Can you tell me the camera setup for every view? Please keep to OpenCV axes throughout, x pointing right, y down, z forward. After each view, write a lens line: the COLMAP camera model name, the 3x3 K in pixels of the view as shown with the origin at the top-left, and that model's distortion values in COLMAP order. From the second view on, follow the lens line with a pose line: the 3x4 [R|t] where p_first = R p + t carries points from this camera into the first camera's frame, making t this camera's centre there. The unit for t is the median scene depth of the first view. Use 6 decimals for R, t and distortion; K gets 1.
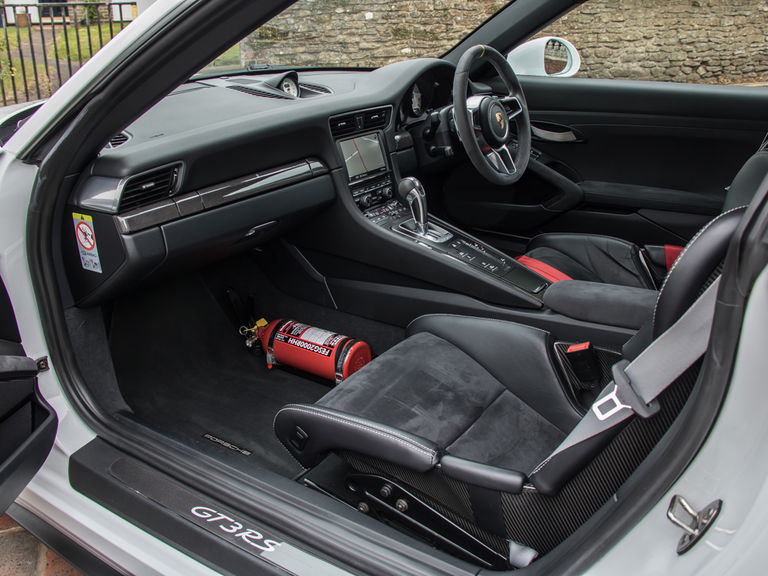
lens RADIAL K [[772.3, 0, 384.0], [0, 772.3, 288.0], [0, 0, 1]] dist [-0.181868, -0.000788]
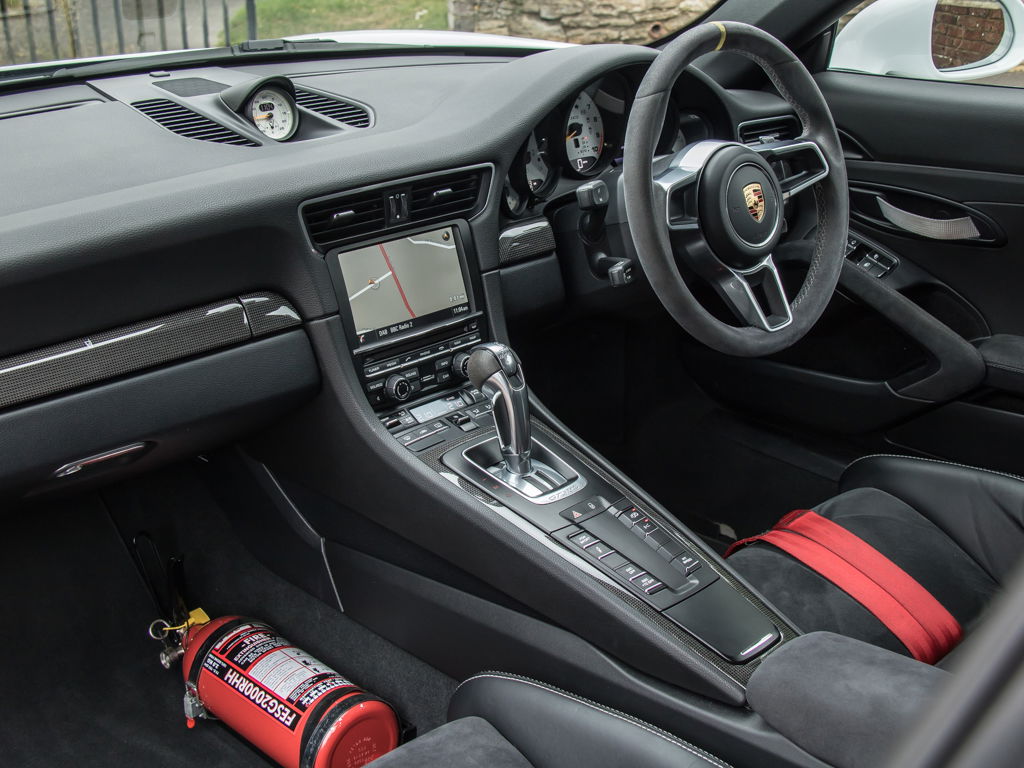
lens RADIAL K [[1445.8, 0, 511.2], [0, 1445.8, 366.2], [0, 0, 1]] dist [0.029141, 0.046280]
pose [[0.977242, 0.074211, -0.198723, 0.194777], [-0.074818, 0.997187, 0.004464, -0.128335], [0.198495, 0.010506, 0.980046, 0.192381]]
